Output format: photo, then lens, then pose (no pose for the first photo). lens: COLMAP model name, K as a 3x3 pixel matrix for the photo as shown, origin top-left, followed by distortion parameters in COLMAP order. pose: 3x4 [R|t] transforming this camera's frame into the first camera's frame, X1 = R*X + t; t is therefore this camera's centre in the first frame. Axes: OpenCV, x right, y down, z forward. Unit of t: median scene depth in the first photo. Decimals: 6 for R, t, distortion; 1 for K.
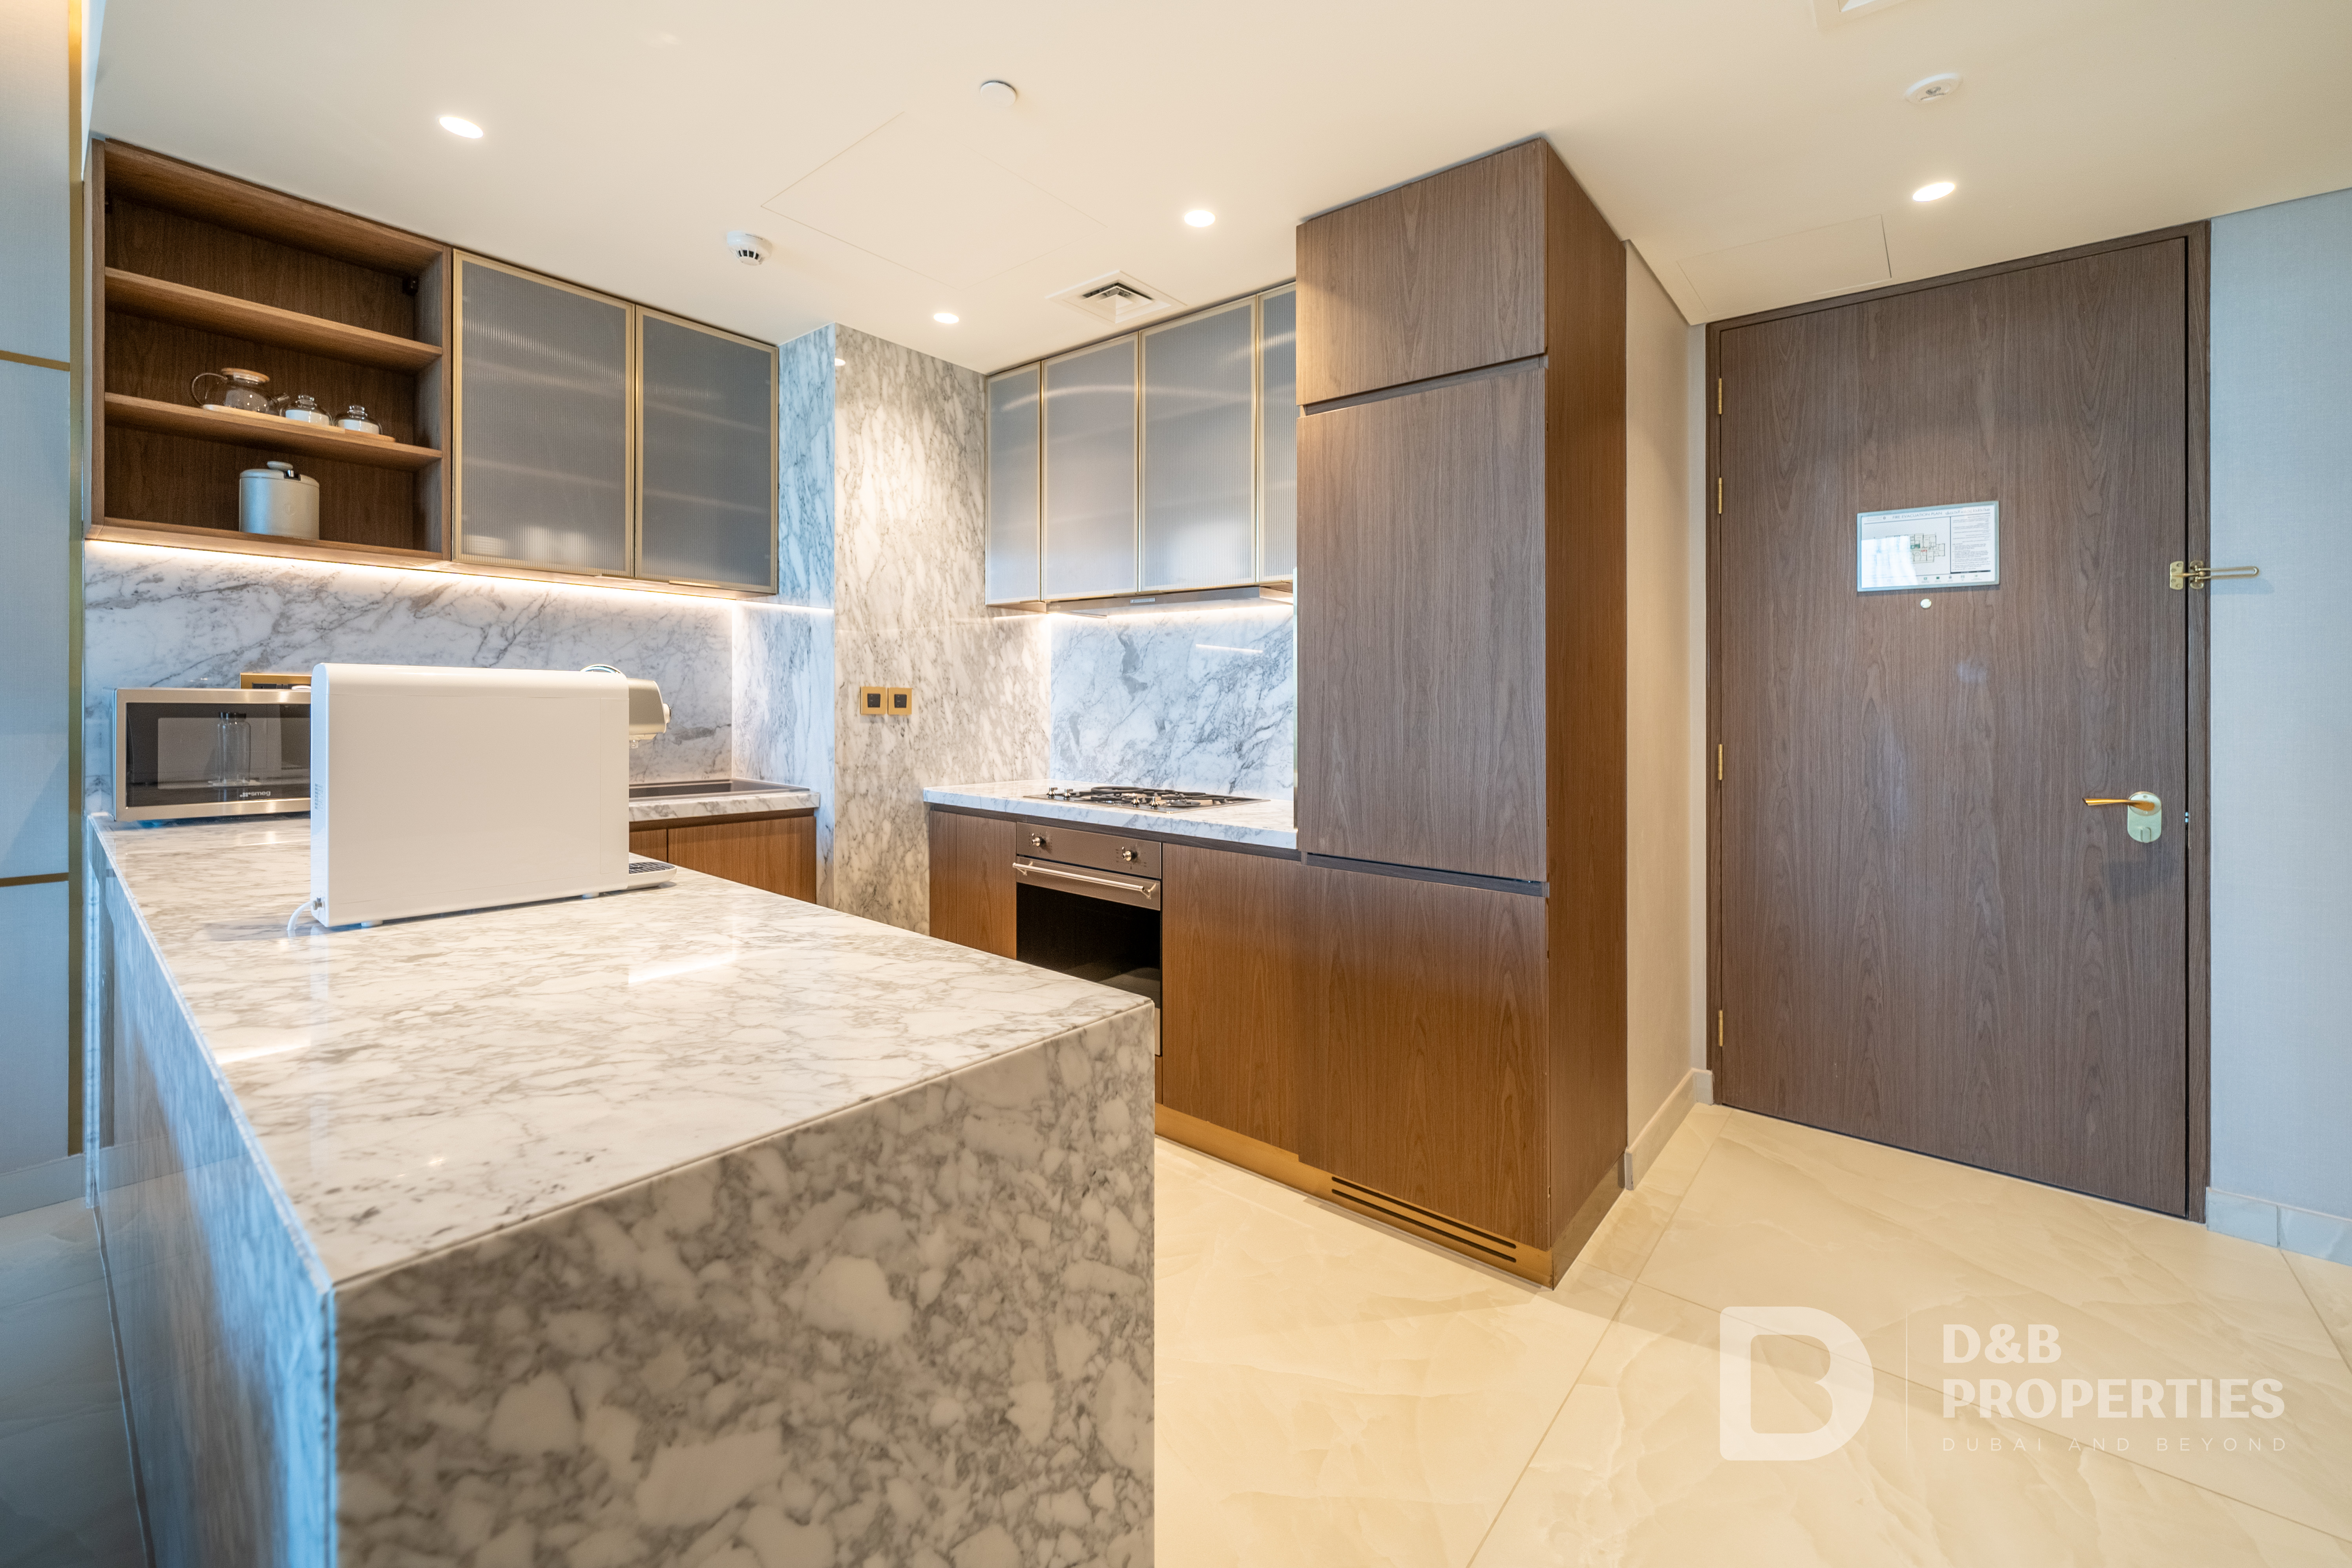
lens RADIAL K [[956.3, 0, 1186.6], [0, 956.3, 695.2], [0, 0, 1]] dist [-0.000199, -0.000605]
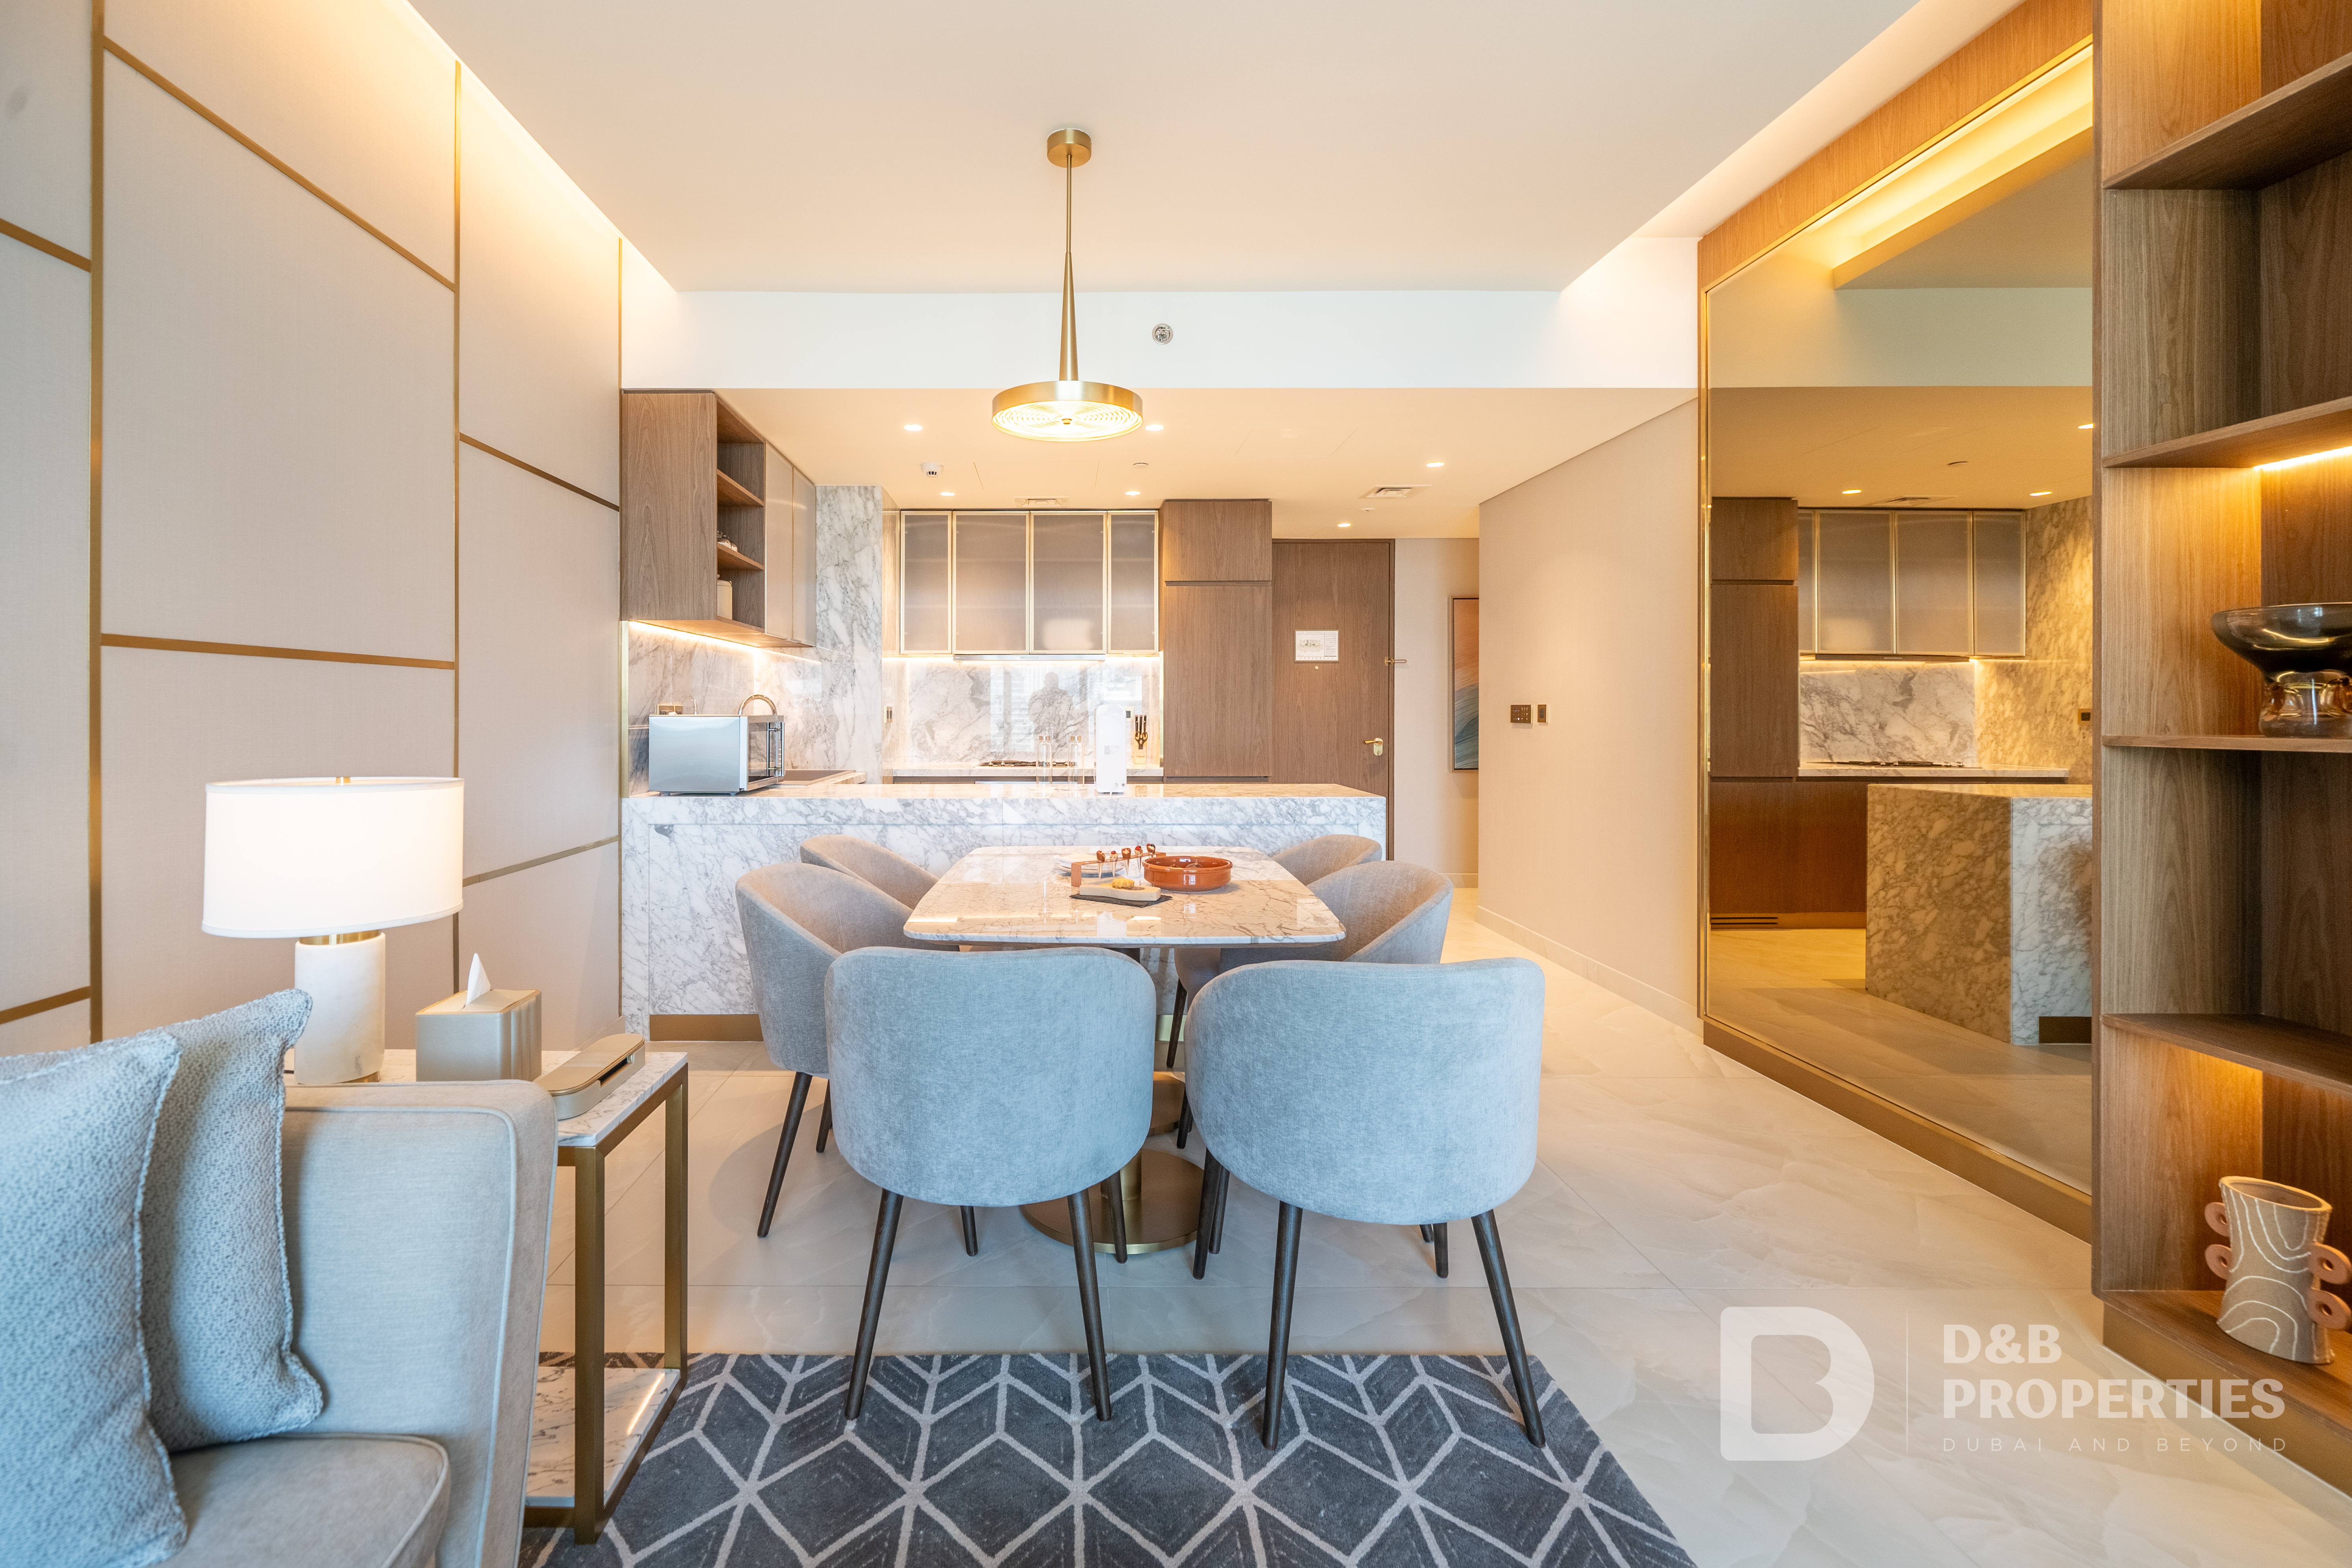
lens RADIAL K [[956.4, 0, 1063.1], [0, 956.4, 701.2], [0, 0, 1]] dist [-0.000199, -0.000605]
pose [[0.777030, -0.012081, 0.629348, -1.129220], [0.010976, 0.999924, 0.005643, -0.023454], [-0.629368, 0.002523, 0.777103, -0.463267]]
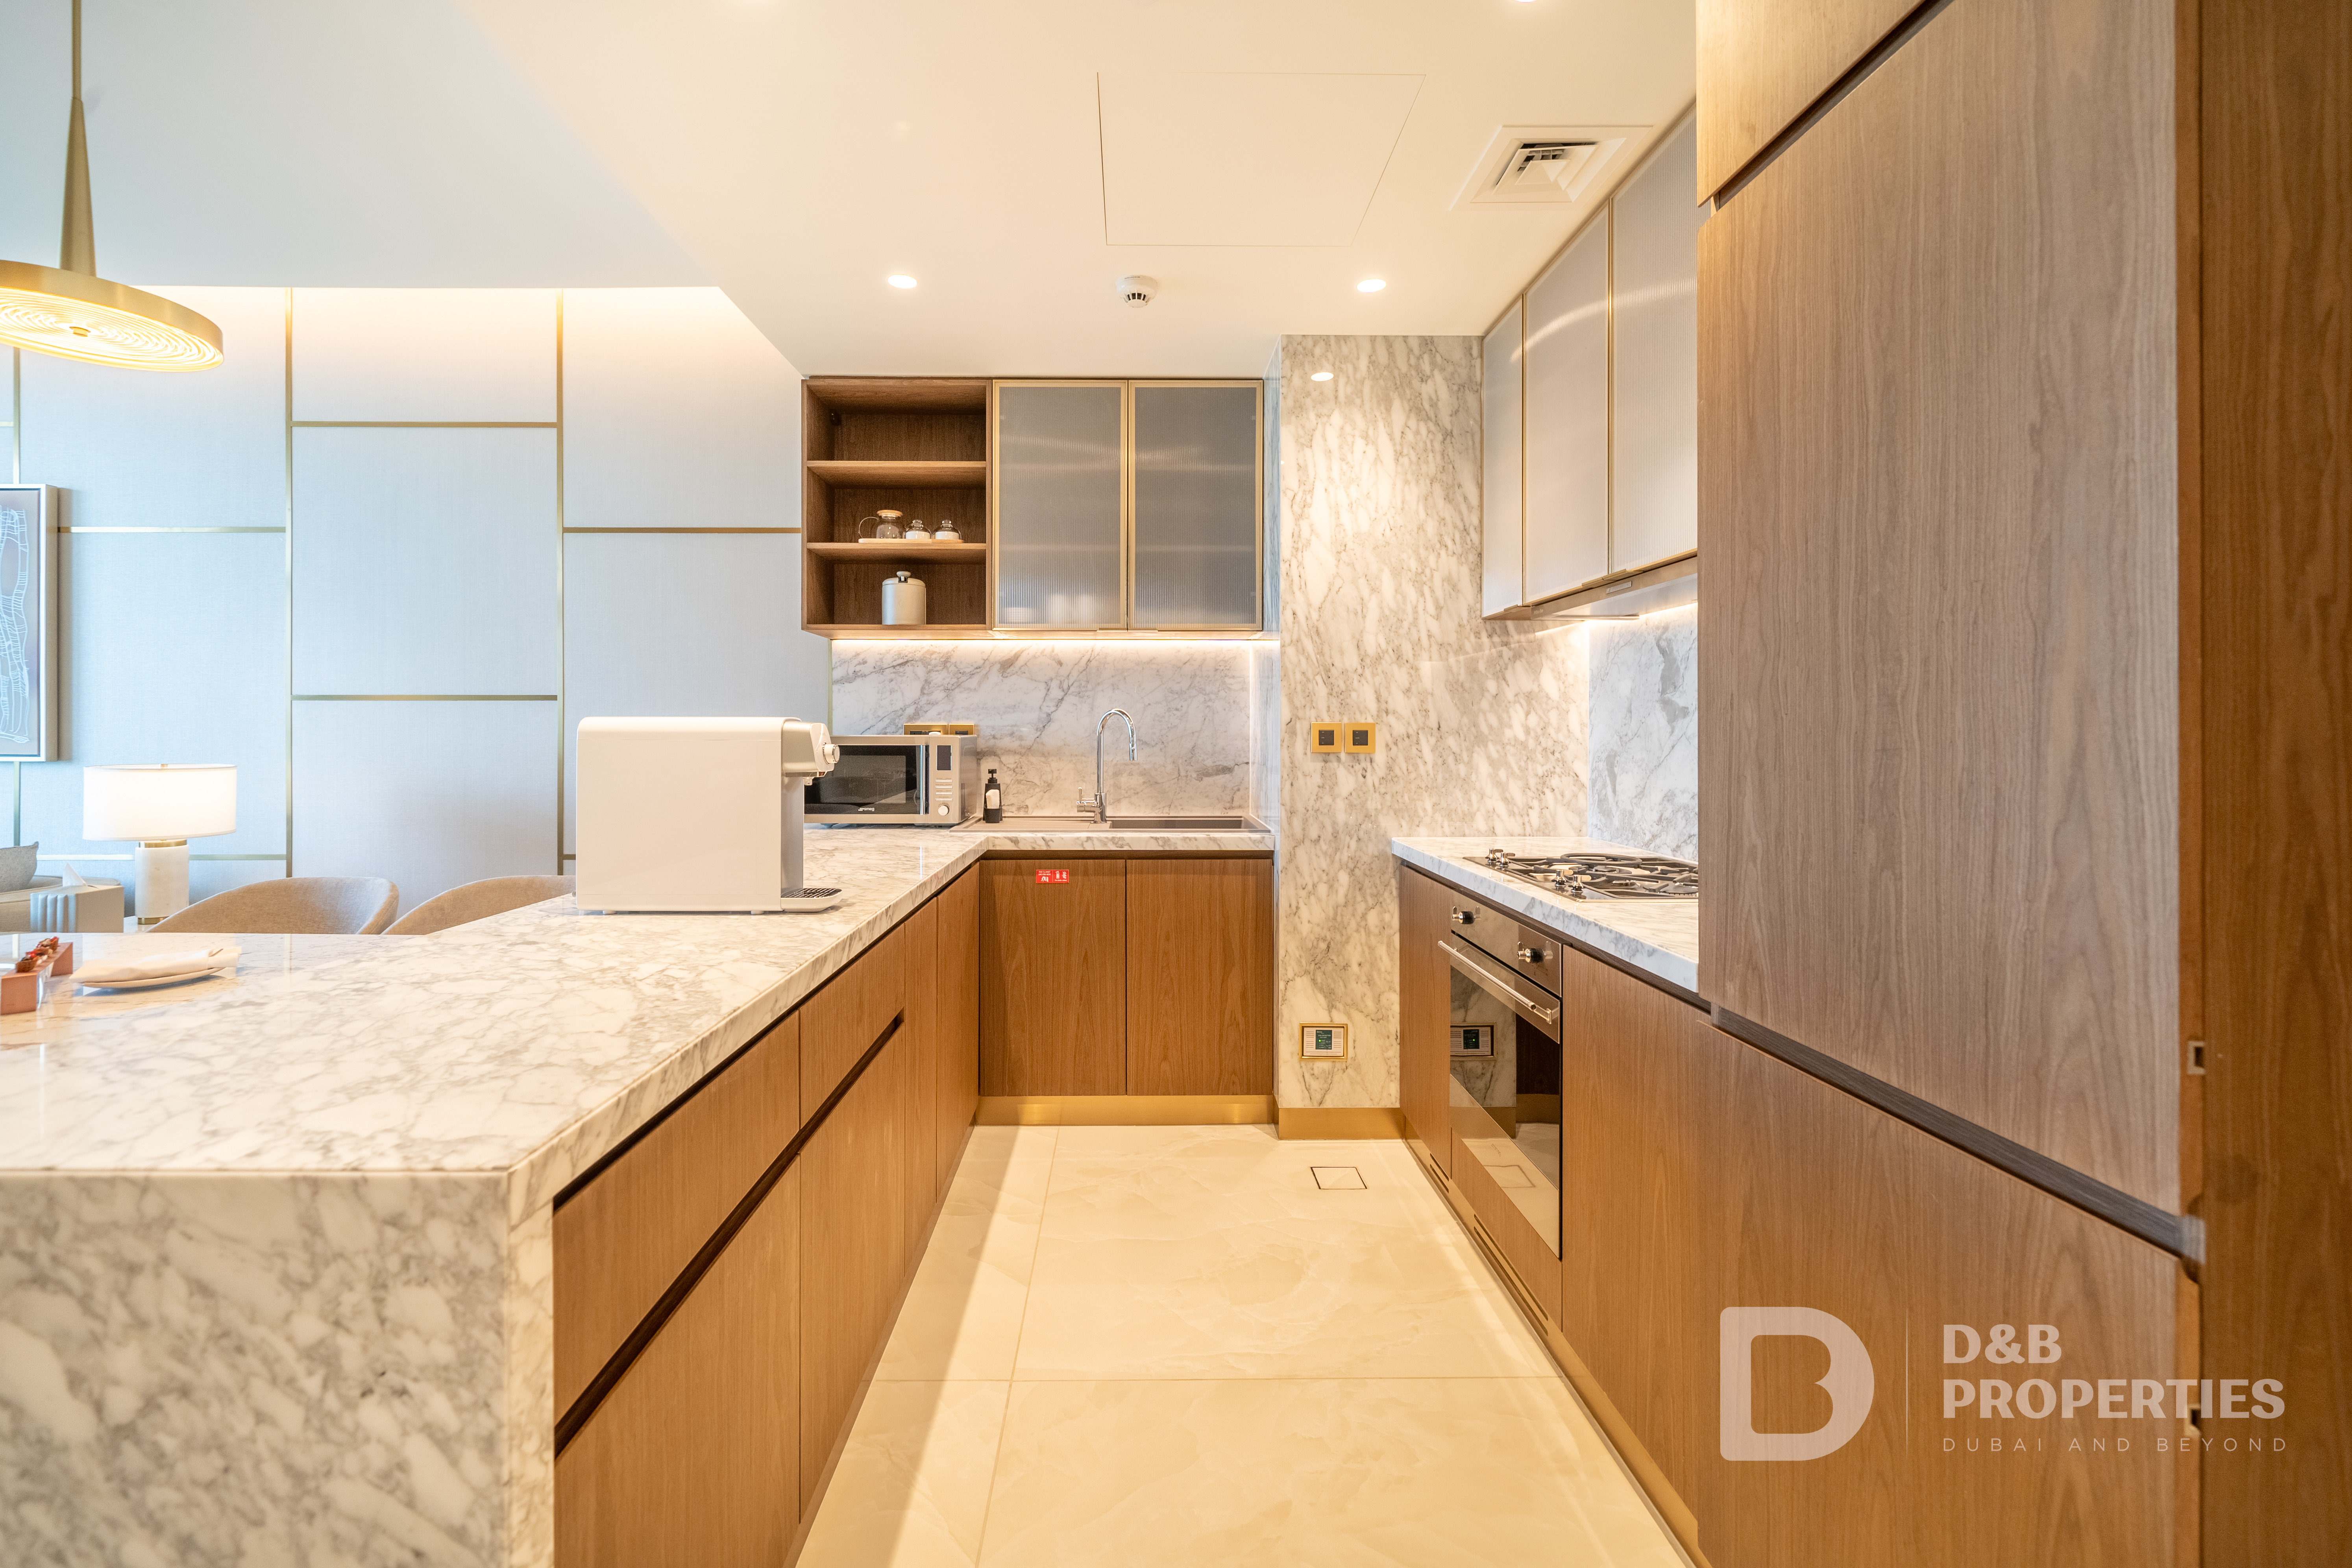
lens RADIAL K [[956.3, 0, 1141.8], [0, 956.3, 738.3], [0, 0, 1]] dist [-0.000199, -0.000605]
pose [[0.638248, -0.010735, -0.769756, 0.259774], [0.016400, 0.999865, -0.000347, 0.003453], [0.769656, -0.012402, 0.638338, 0.288800]]
